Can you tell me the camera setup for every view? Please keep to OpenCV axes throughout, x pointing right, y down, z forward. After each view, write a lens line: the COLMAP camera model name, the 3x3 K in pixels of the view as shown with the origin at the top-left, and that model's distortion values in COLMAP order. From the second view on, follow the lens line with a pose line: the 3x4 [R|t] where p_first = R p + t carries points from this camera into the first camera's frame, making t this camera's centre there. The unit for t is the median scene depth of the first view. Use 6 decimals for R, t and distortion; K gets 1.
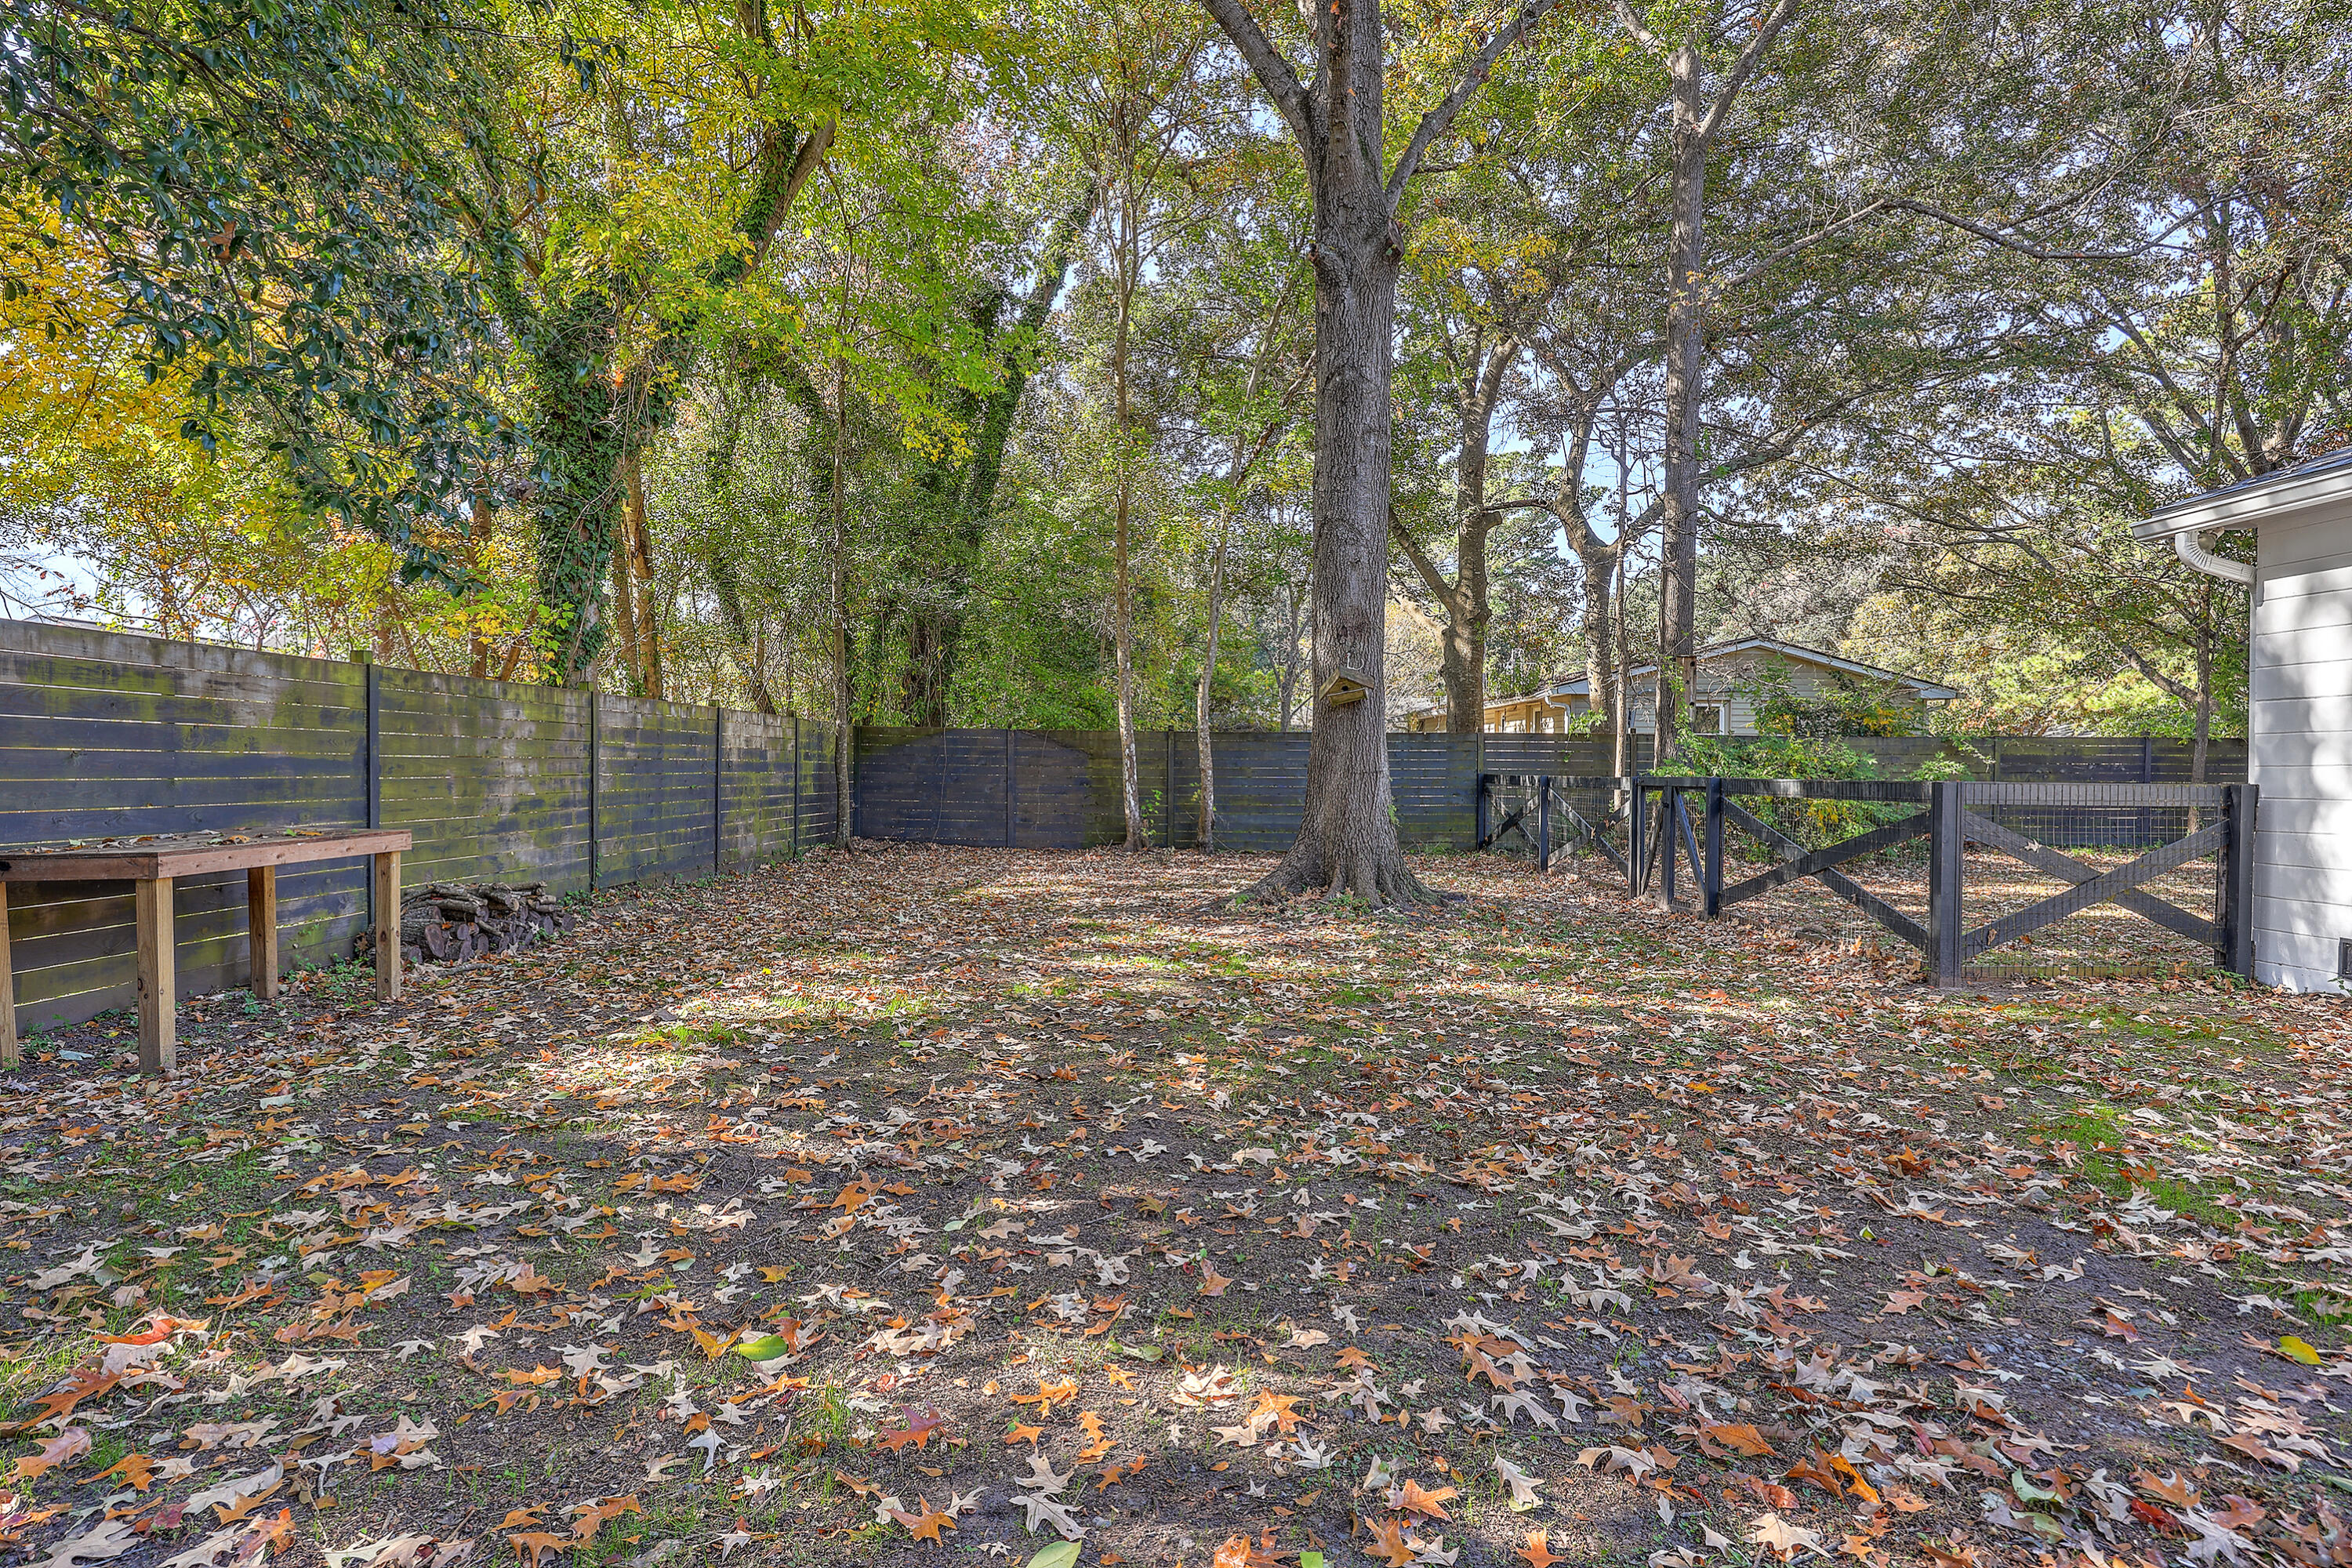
lens RADIAL K [[1267.6, 0, 1176.0], [0, 1267.6, 784.0], [0, 0, 1]] dist [0.000978, 0.000177]
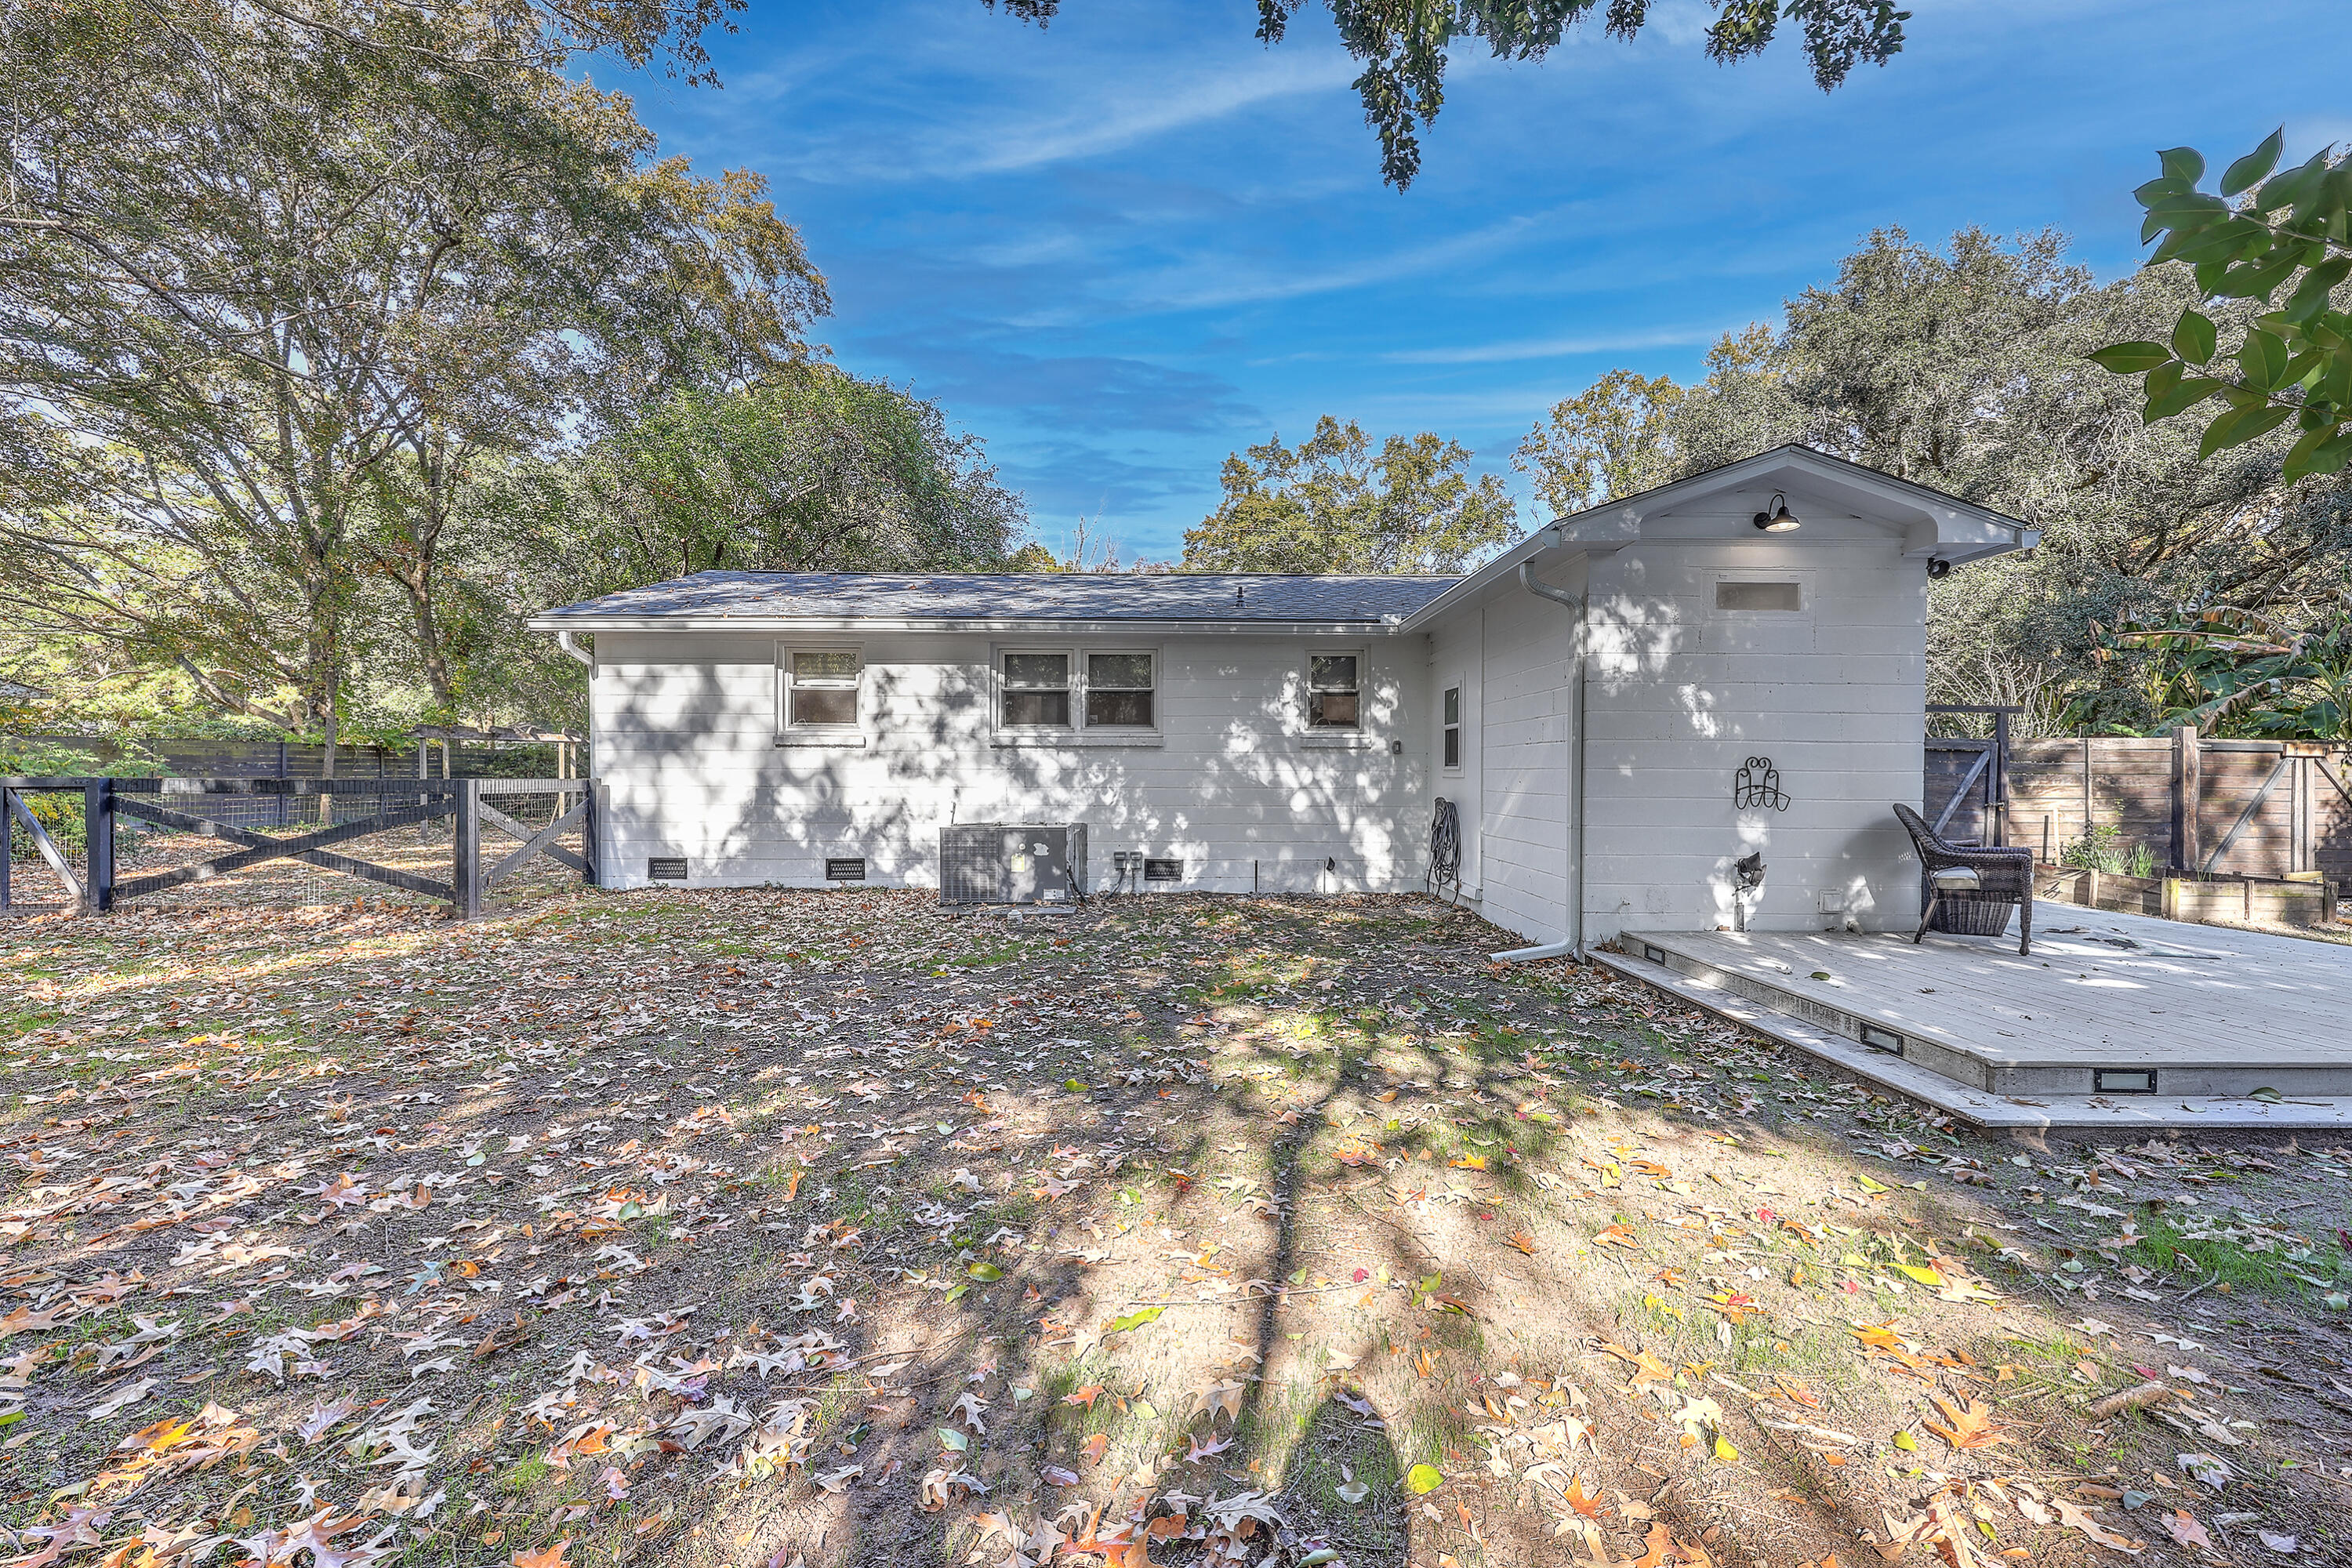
lens RADIAL K [[923.3, 0, 1176.0], [0, 923.3, 784.0], [0, 0, 1]] dist [0.001339, 0.000171]
pose [[0.046537, -0.018022, 0.998754, -0.435790], [0.007199, 0.999817, 0.017706, -0.009359], [-0.998891, 0.006366, 0.046658, 0.124411]]
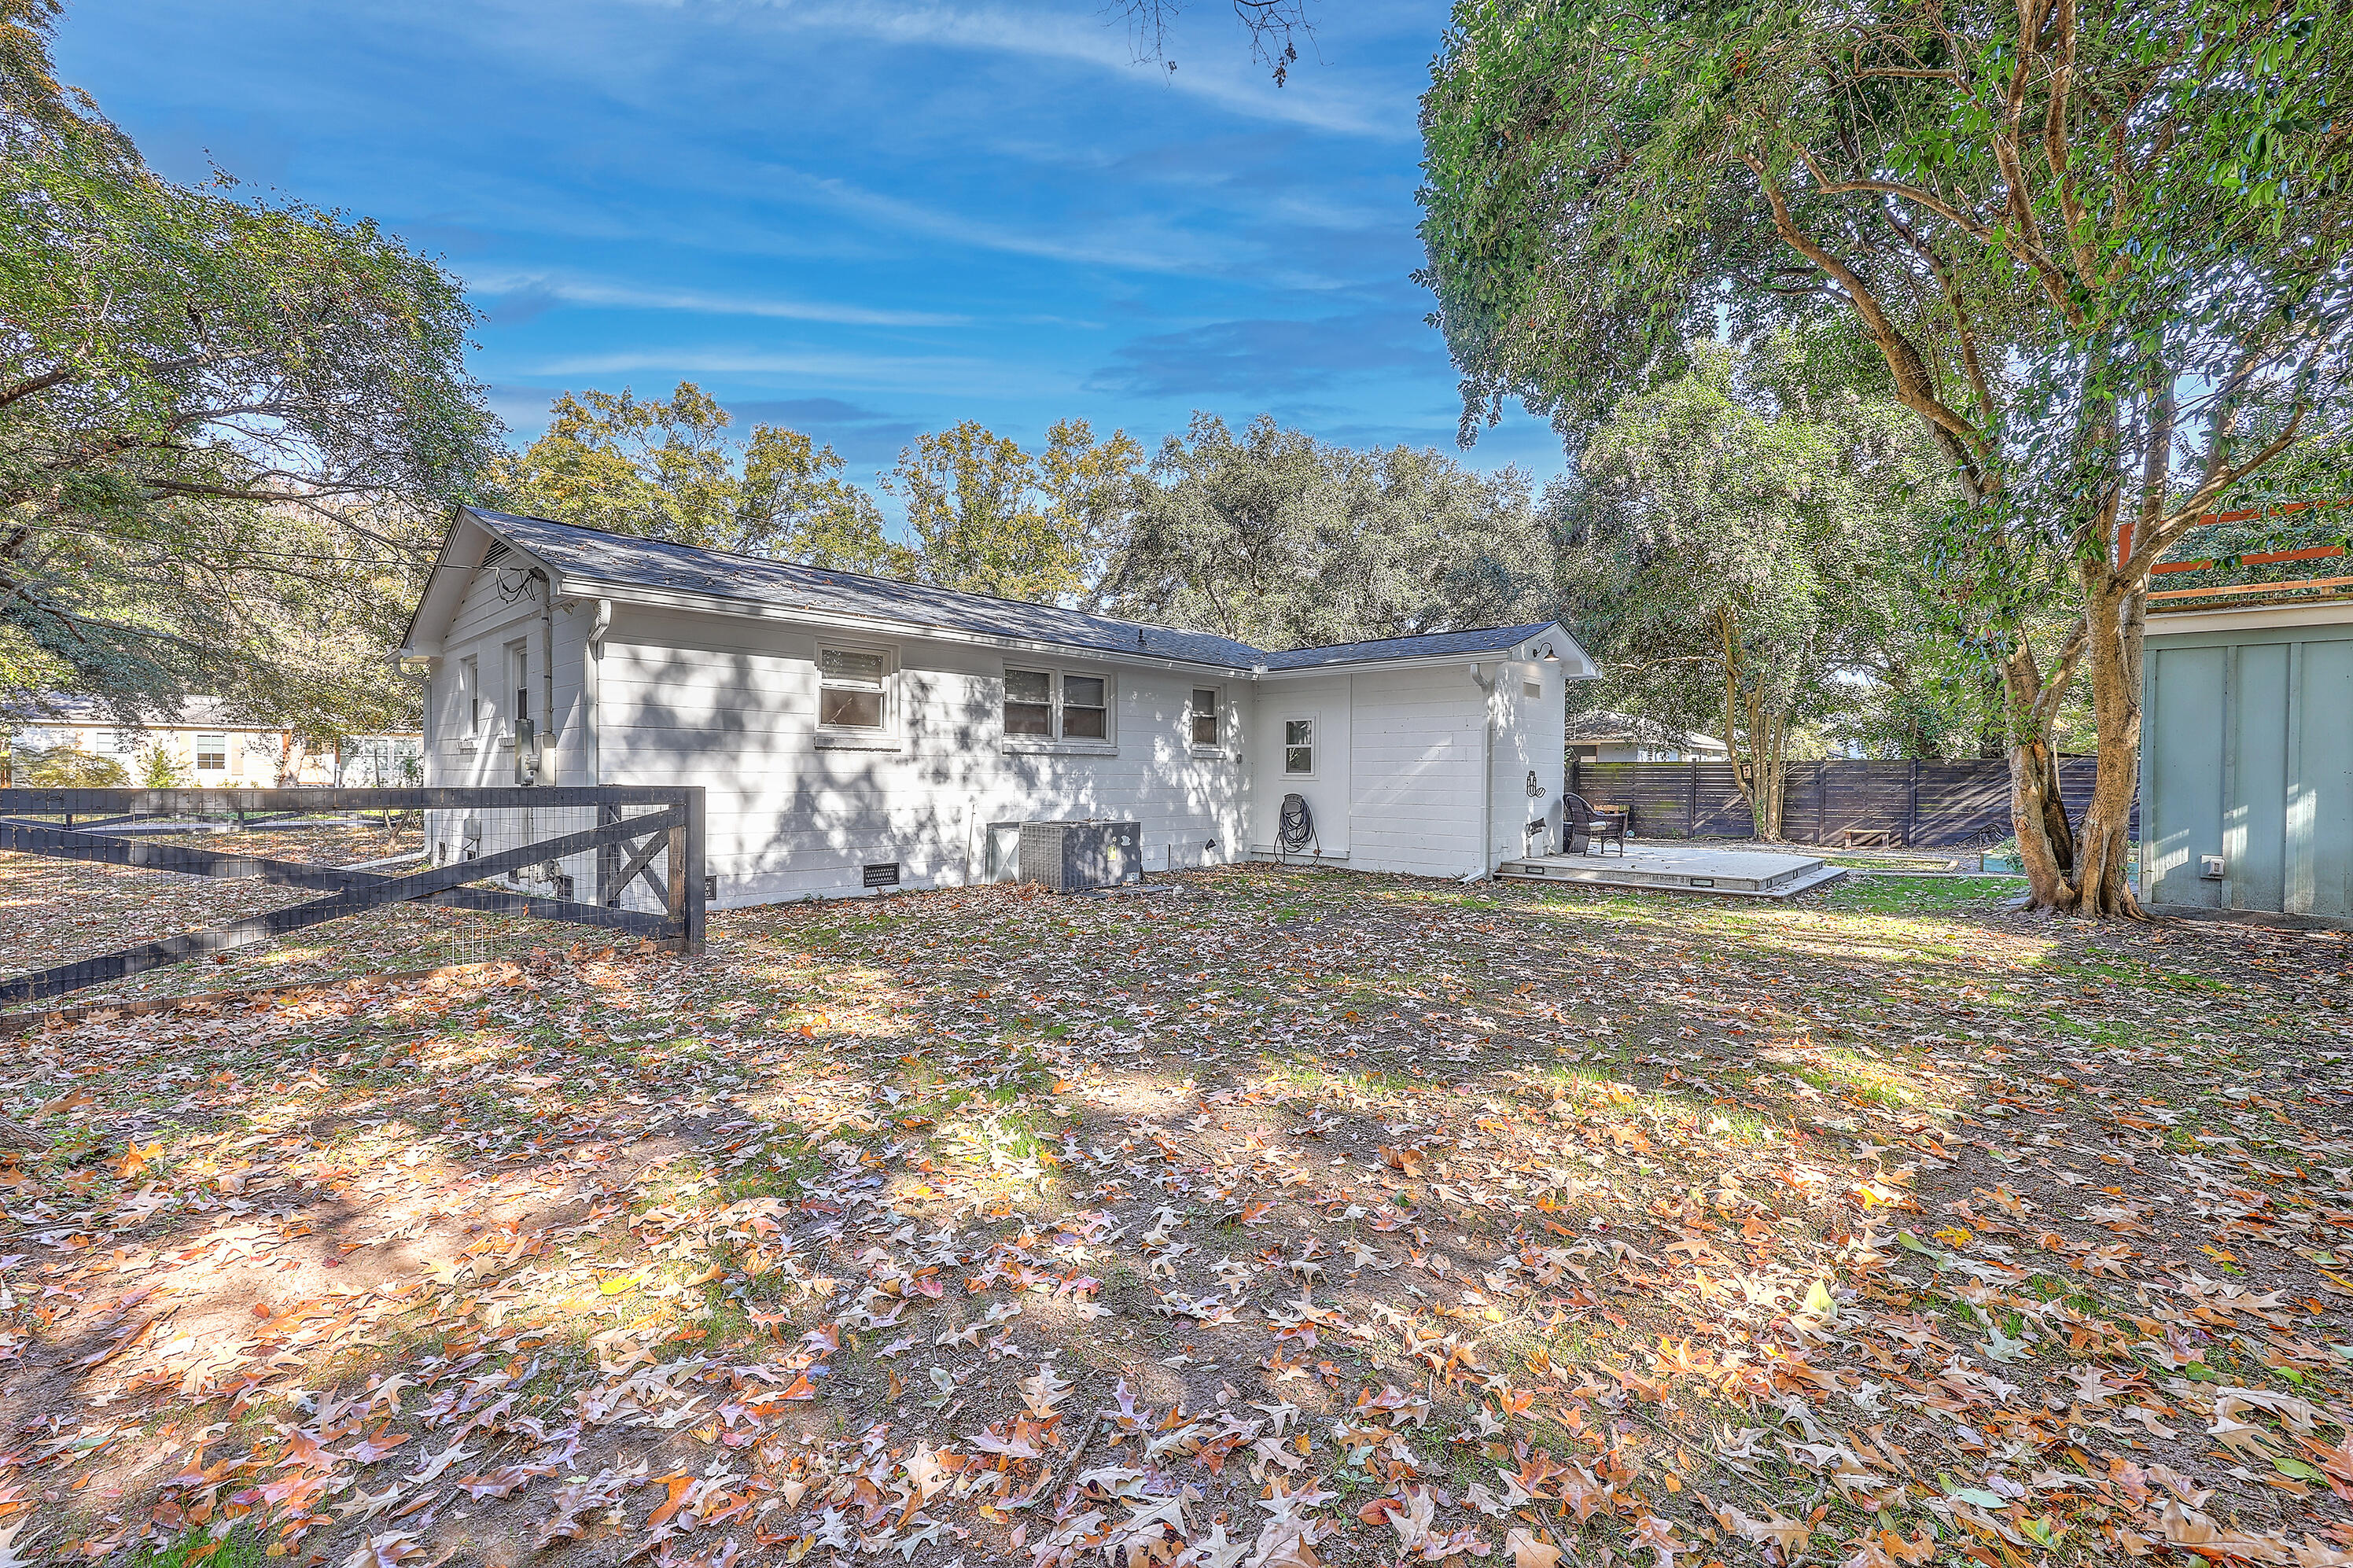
lens RADIAL K [[923.7, 0, 1176.5], [0, 923.7, 784.0], [0, 0, 1]] dist [0.001339, 0.000171]
pose [[-0.676793, -0.016783, 0.735982, -0.372290], [-0.002254, 0.999783, 0.020725, -0.024983], [-0.736170, 0.012368, -0.676684, 1.295265]]
